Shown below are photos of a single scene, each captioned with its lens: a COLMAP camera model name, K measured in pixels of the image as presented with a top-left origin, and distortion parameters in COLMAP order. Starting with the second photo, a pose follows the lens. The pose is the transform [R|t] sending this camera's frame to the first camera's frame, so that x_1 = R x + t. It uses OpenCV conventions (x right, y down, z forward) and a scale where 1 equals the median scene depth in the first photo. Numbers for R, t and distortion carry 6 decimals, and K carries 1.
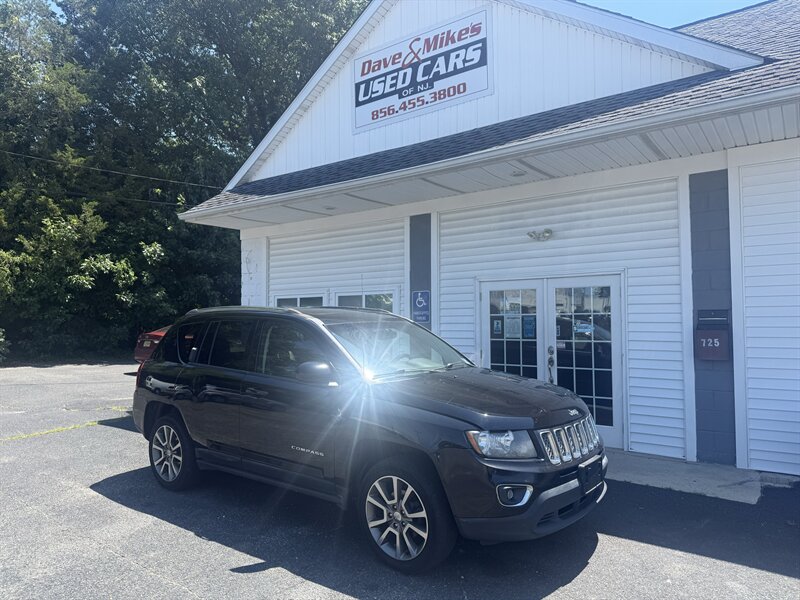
lens RADIAL K [[557.9, 0, 397.8], [0, 557.9, 301.0], [0, 0, 1]] dist [0.061747, -0.081402]
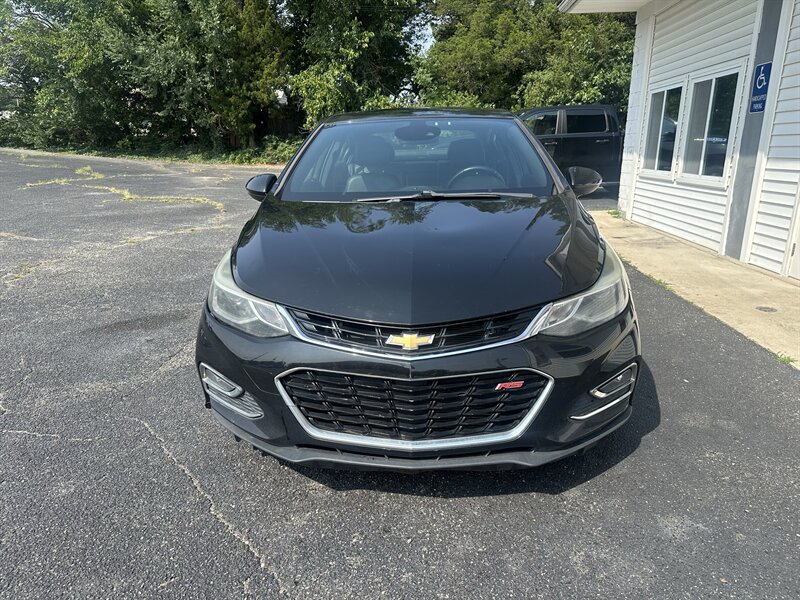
lens RADIAL K [[564.4, 0, 394.4], [0, 564.4, 307.2], [0, 0, 1]] dist [0.023911, -0.035874]
pose [[0.533321, 0.236214, -0.812263, 0.427704], [0.027006, 0.954977, 0.295448, 0.049676], [0.845482, -0.179505, 0.502930, 0.231487]]
